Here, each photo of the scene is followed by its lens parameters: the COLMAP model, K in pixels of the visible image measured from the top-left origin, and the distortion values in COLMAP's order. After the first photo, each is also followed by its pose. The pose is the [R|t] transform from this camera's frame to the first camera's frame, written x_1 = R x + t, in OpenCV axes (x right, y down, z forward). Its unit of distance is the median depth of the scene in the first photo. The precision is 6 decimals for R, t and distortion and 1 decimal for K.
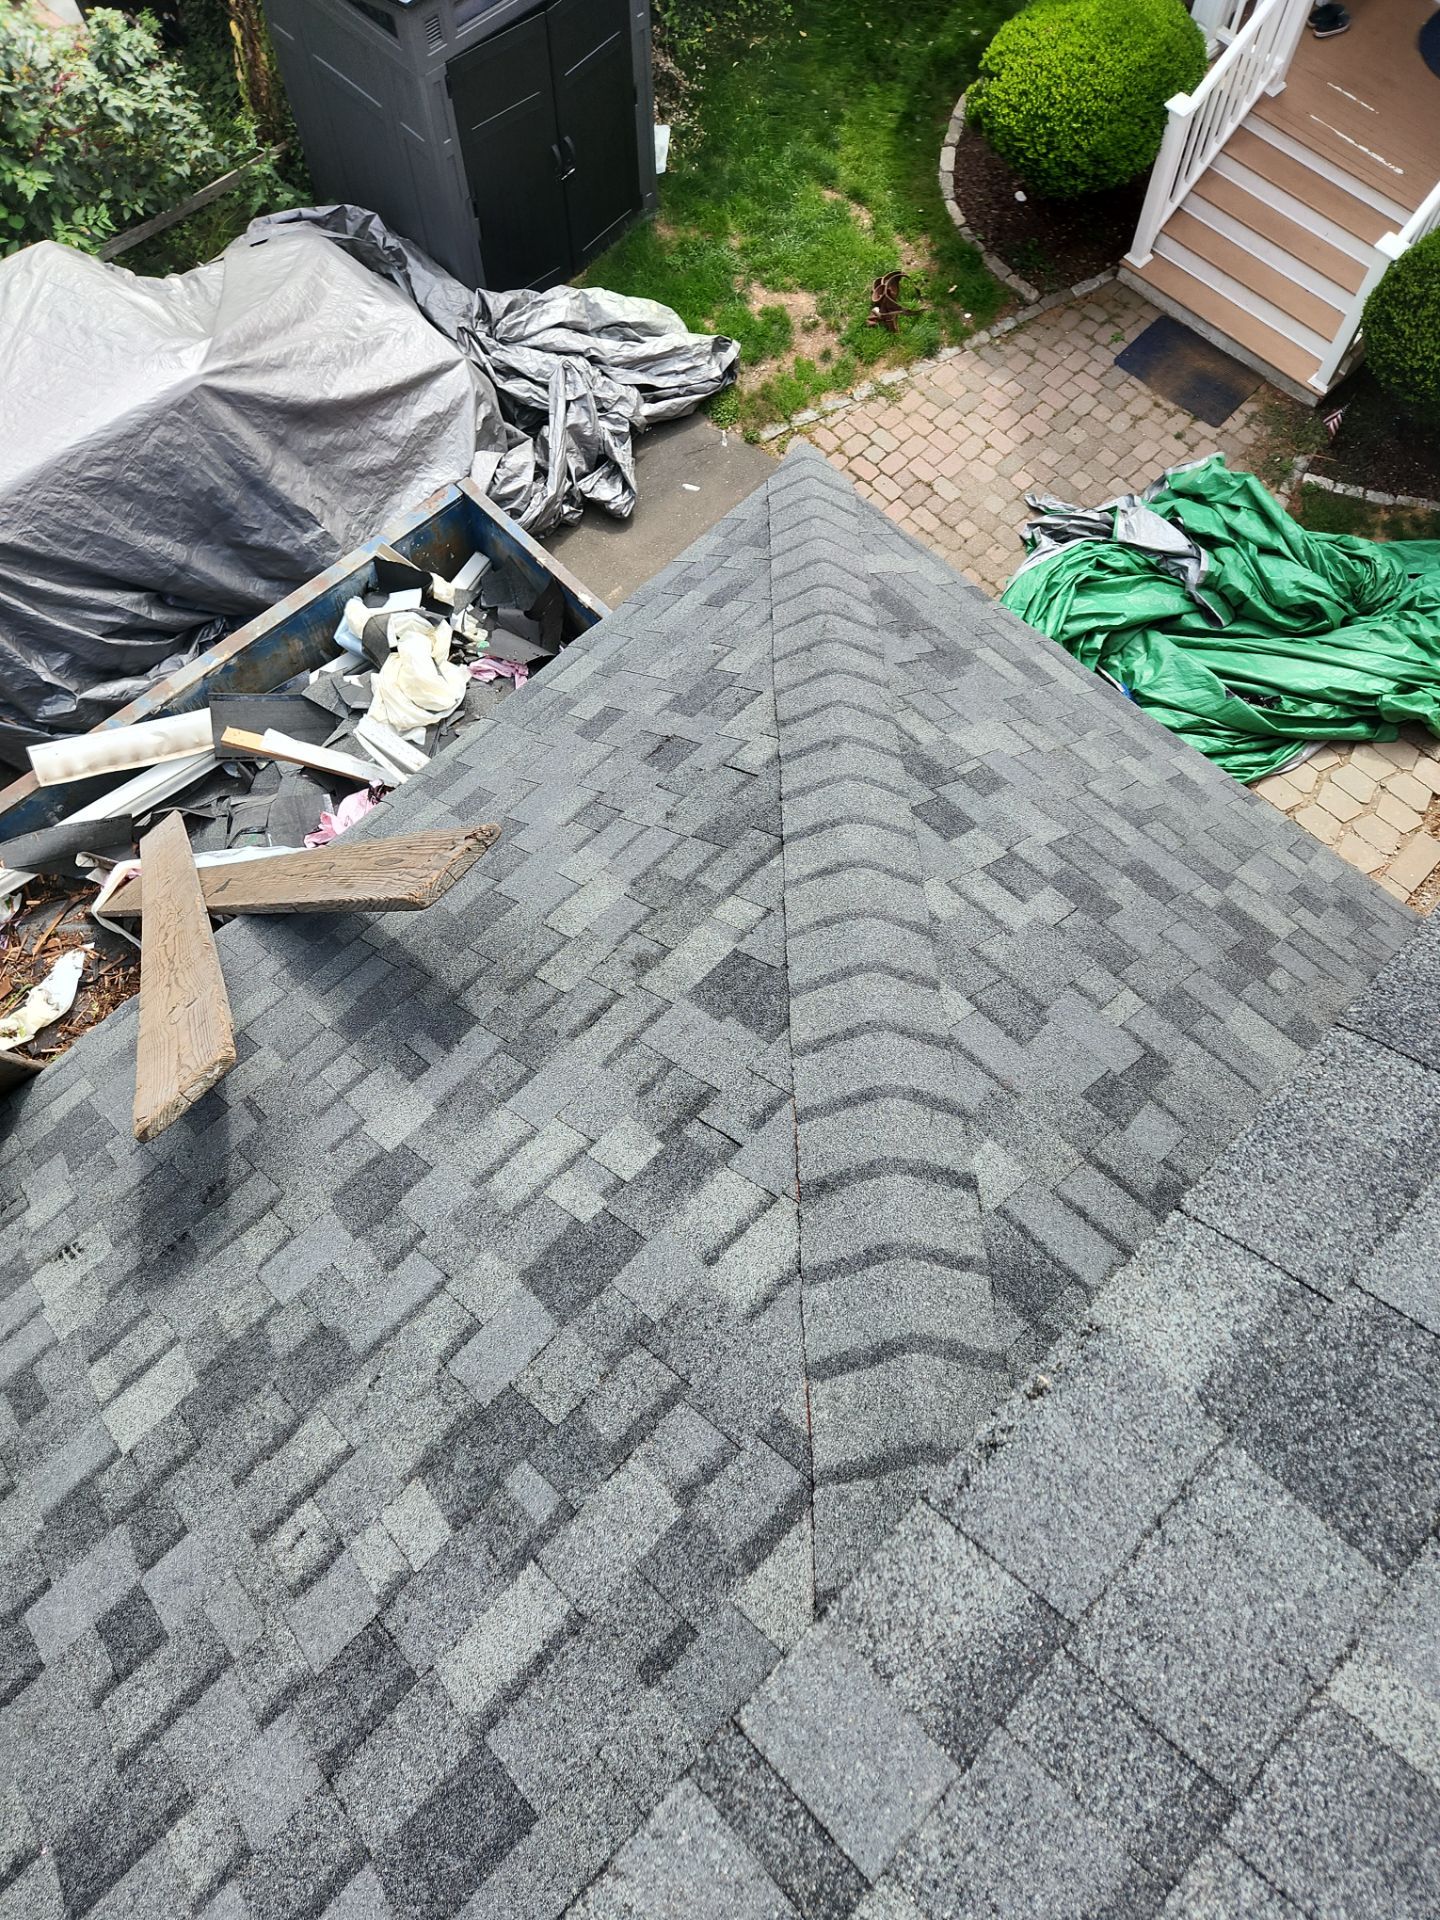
lens RADIAL K [[1444.8, 0, 719.2], [0, 1444.8, 955.0], [0, 0, 1]] dist [0.101489, -0.093738]
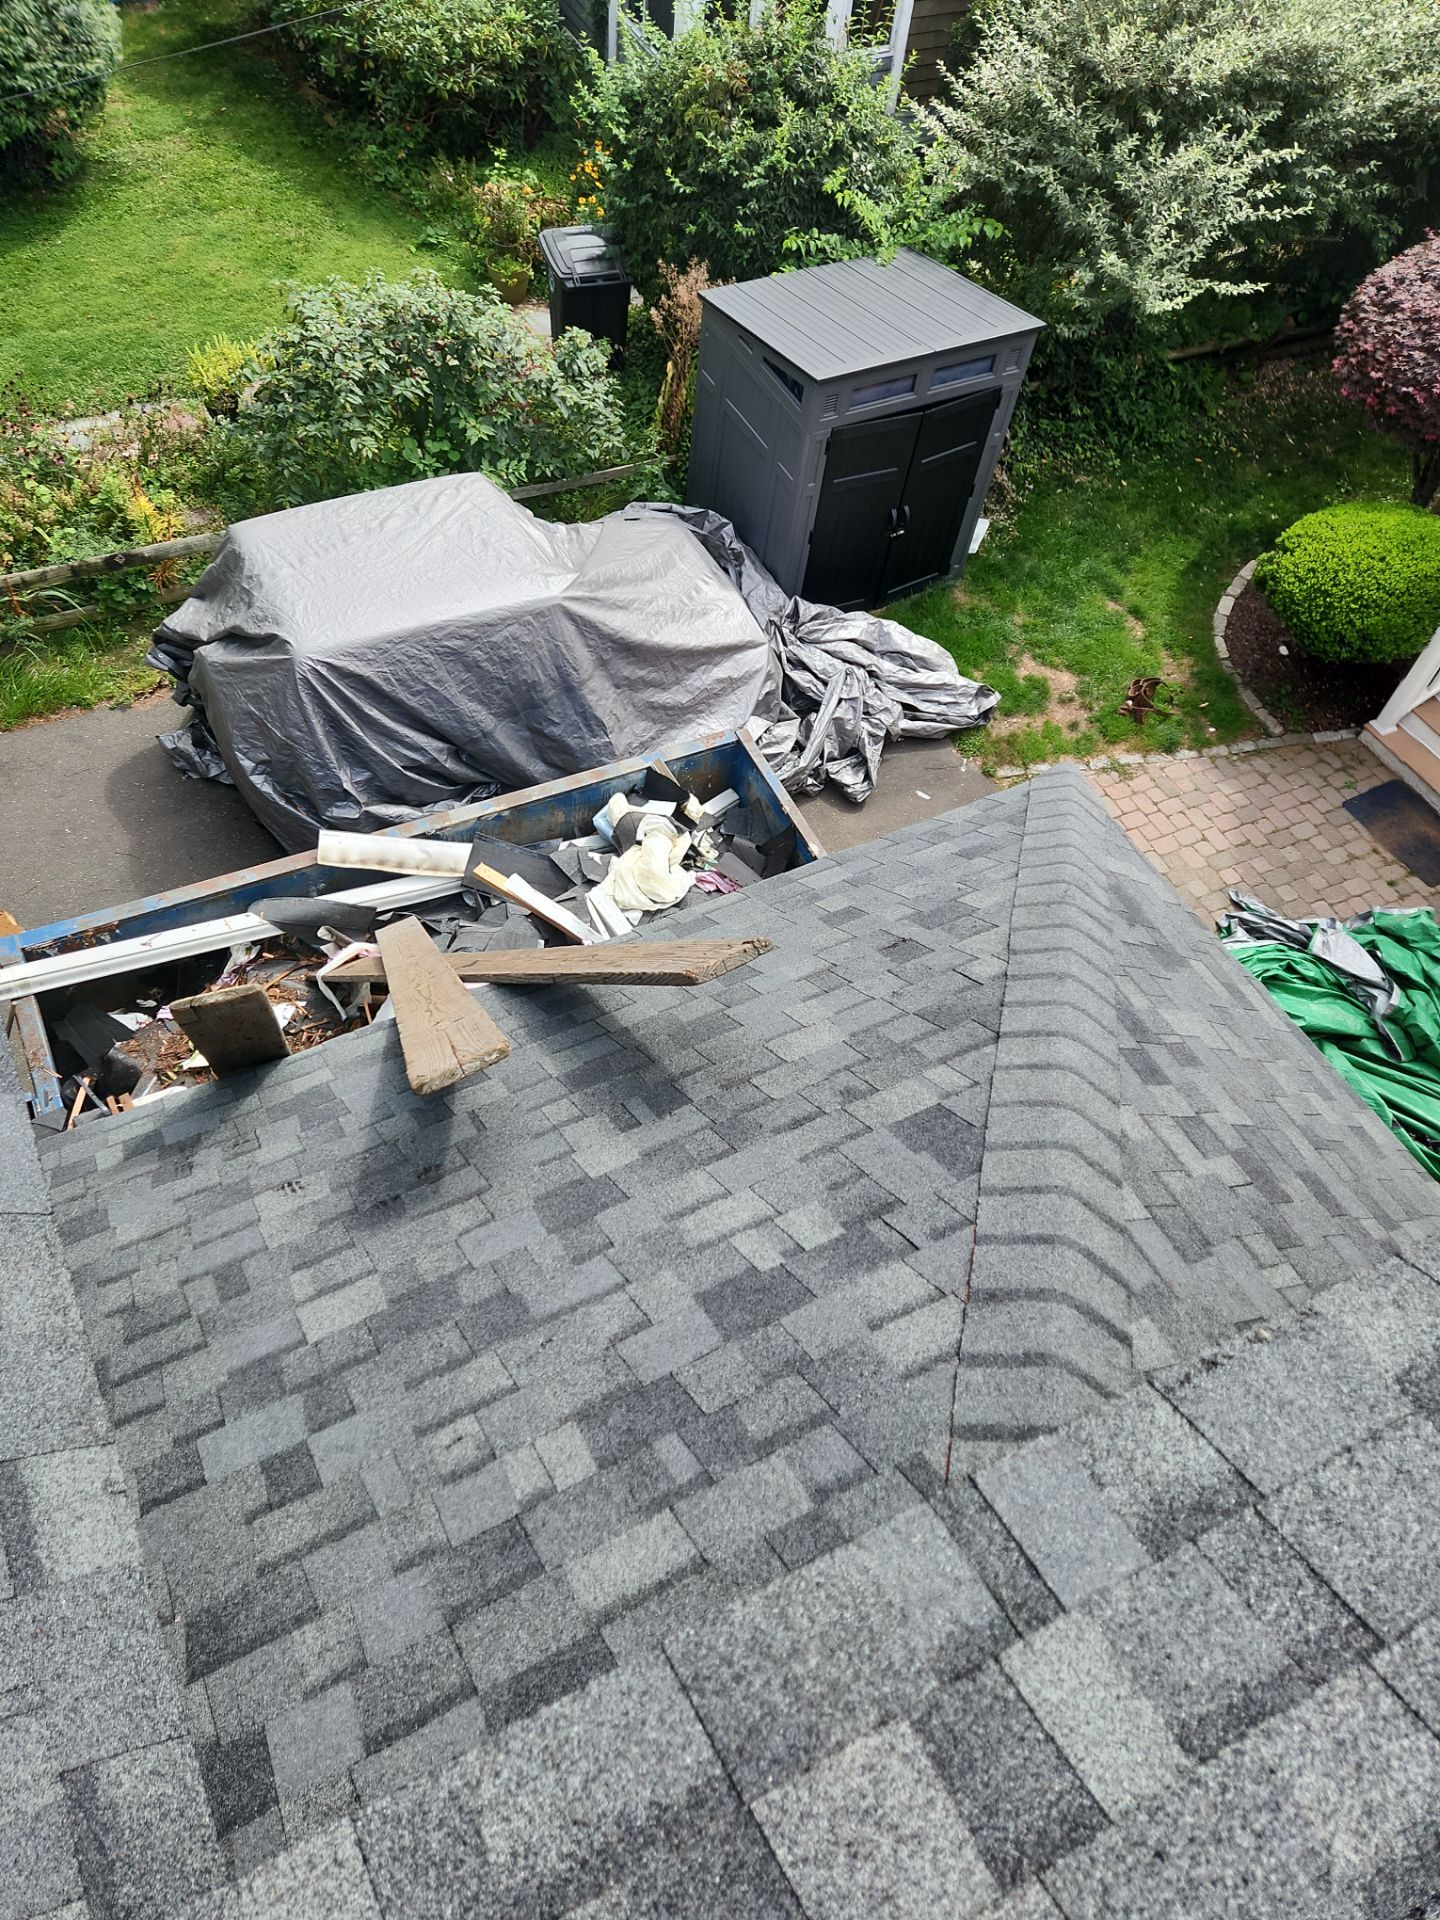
lens RADIAL K [[1359.5, 0, 669.3], [0, 1359.5, 863.6], [0, 0, 1]] dist [0.135591, -0.101548]
pose [[0.939359, 0.299414, -0.167199, -0.058795], [-0.331278, 0.918309, -0.216710, 0.115245], [0.088654, 0.258957, 0.961812, -0.102355]]
